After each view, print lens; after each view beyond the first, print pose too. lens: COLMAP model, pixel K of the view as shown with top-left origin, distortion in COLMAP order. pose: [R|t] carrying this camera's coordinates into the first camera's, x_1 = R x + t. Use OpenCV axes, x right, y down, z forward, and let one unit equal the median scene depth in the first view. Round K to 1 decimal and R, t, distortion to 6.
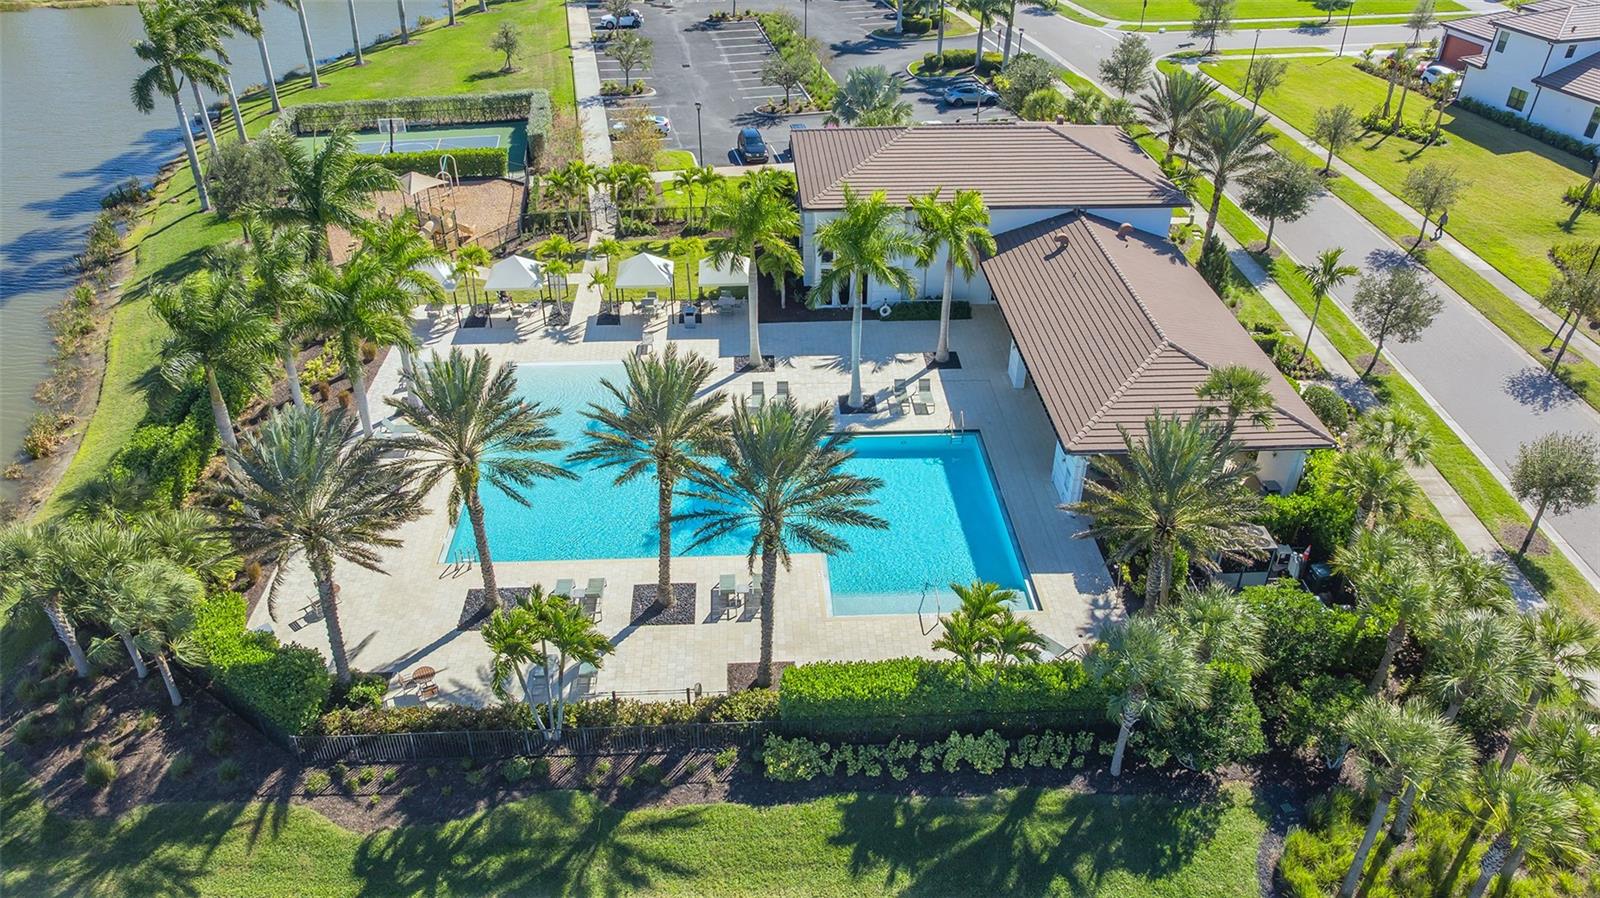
lens RADIAL K [[1133.5, 0, 807.9], [0, 1133.5, 450.1], [0, 0, 1]] dist [-0.012049, 0.003600]
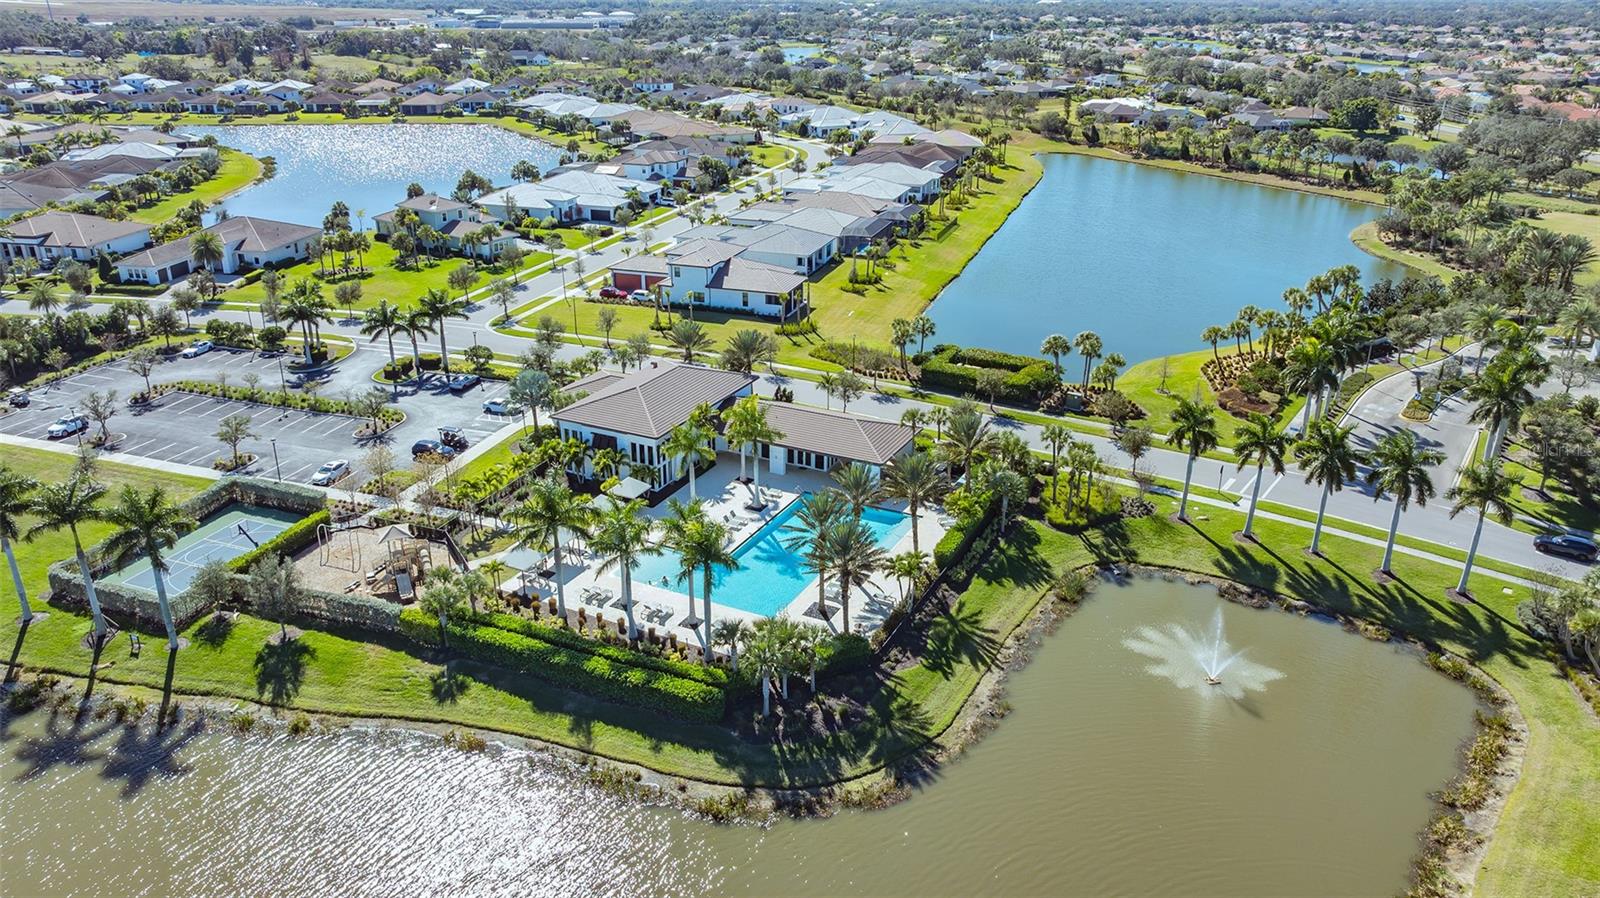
lens RADIAL K [[1133.5, 0, 807.9], [0, 1133.5, 450.1], [0, 0, 1]] dist [-0.012049, 0.003600]
pose [[0.488879, -0.337783, 0.804301, -1.416214], [0.474815, 0.876488, 0.079492, -0.232607], [-0.731811, 0.343032, 0.588881, -0.271052]]
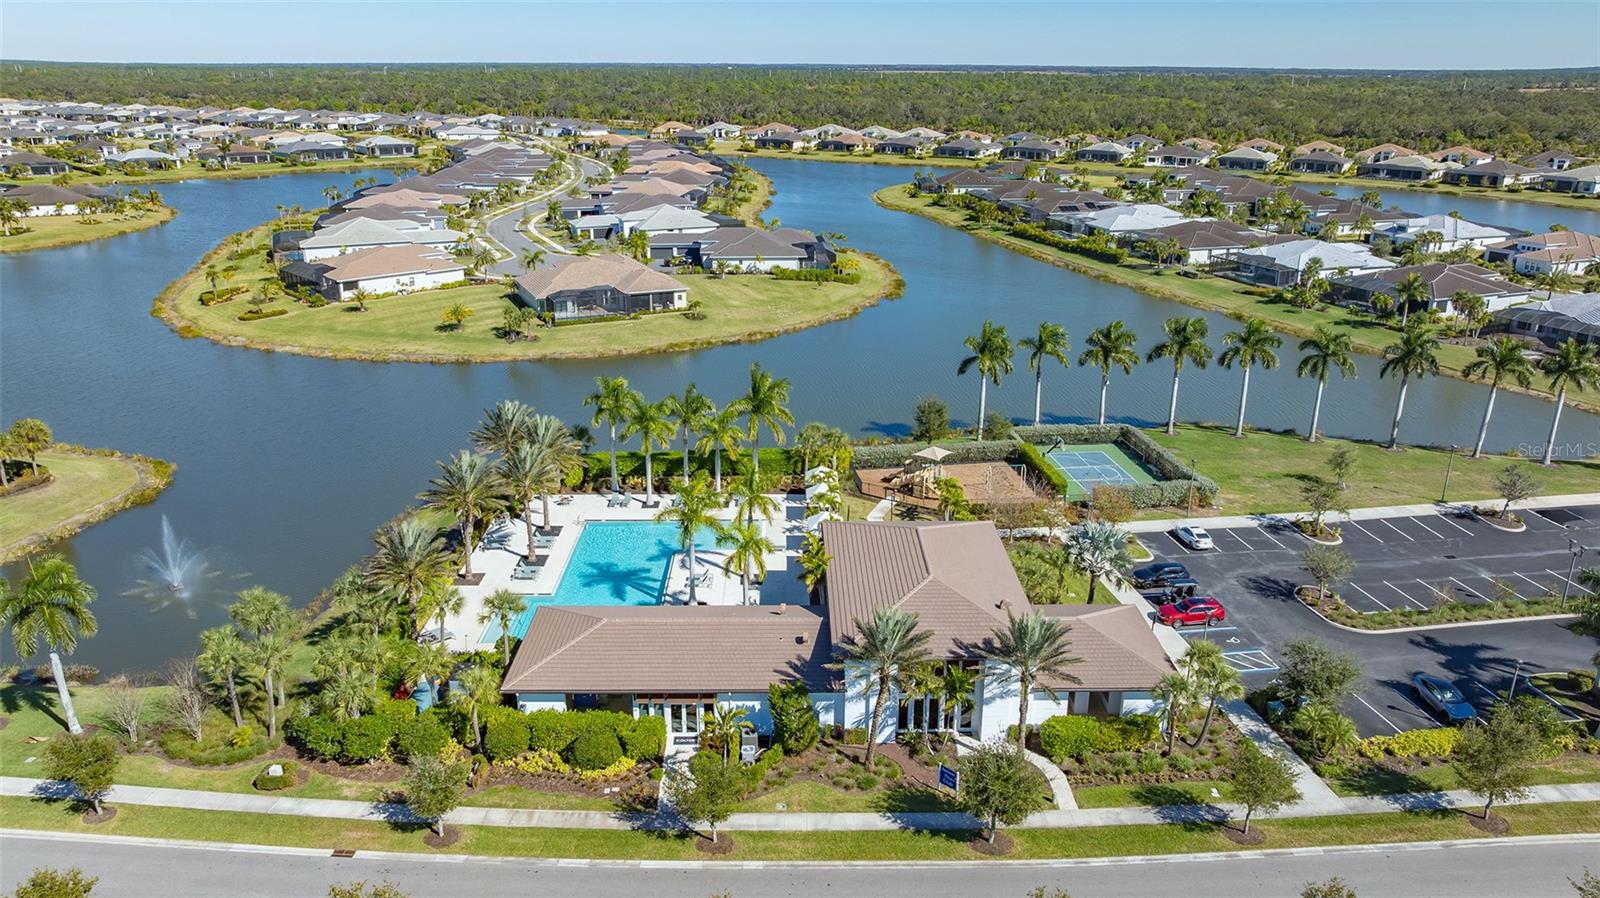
lens RADIAL K [[1133.5, 0, 807.9], [0, 1133.5, 450.1], [0, 0, 1]] dist [-0.012049, 0.003600]
pose [[-0.045037, 0.320296, -0.946246, 1.412163], [-0.553336, 0.780632, 0.290573, -0.735123], [0.831740, 0.536679, 0.142074, 0.766097]]
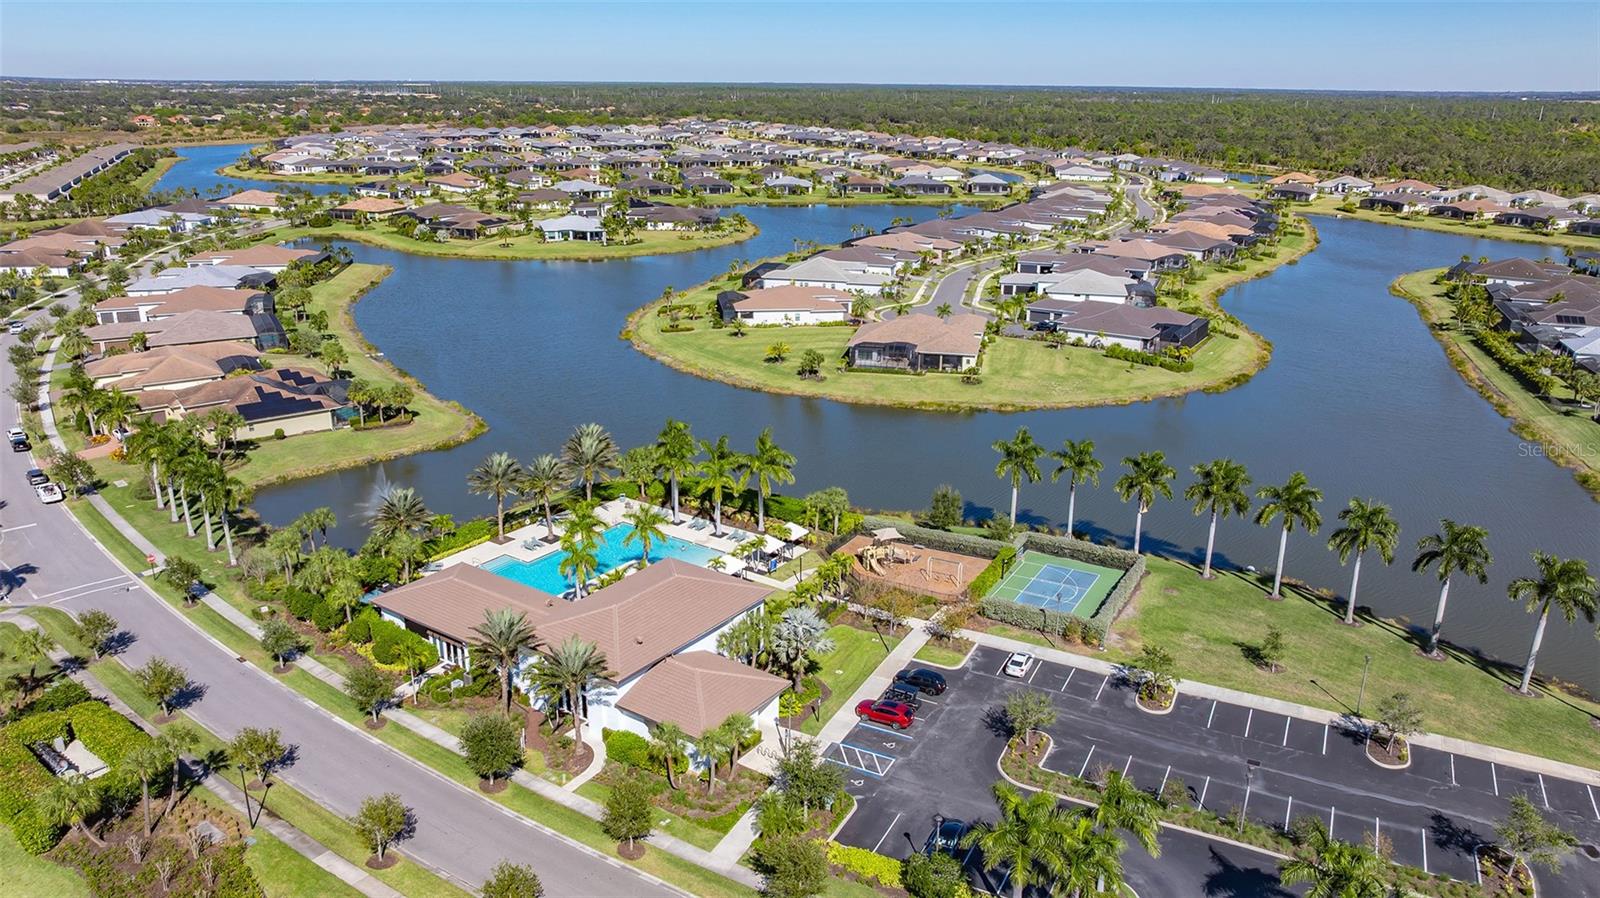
lens RADIAL K [[1133.5, 0, 807.9], [0, 1133.5, 450.1], [0, 0, 1]] dist [-0.012049, 0.003600]
pose [[-0.619228, 0.234634, -0.749335, 1.282445], [-0.442307, 0.684273, 0.579771, -1.605833], [0.648784, 0.690447, -0.319940, 1.711450]]
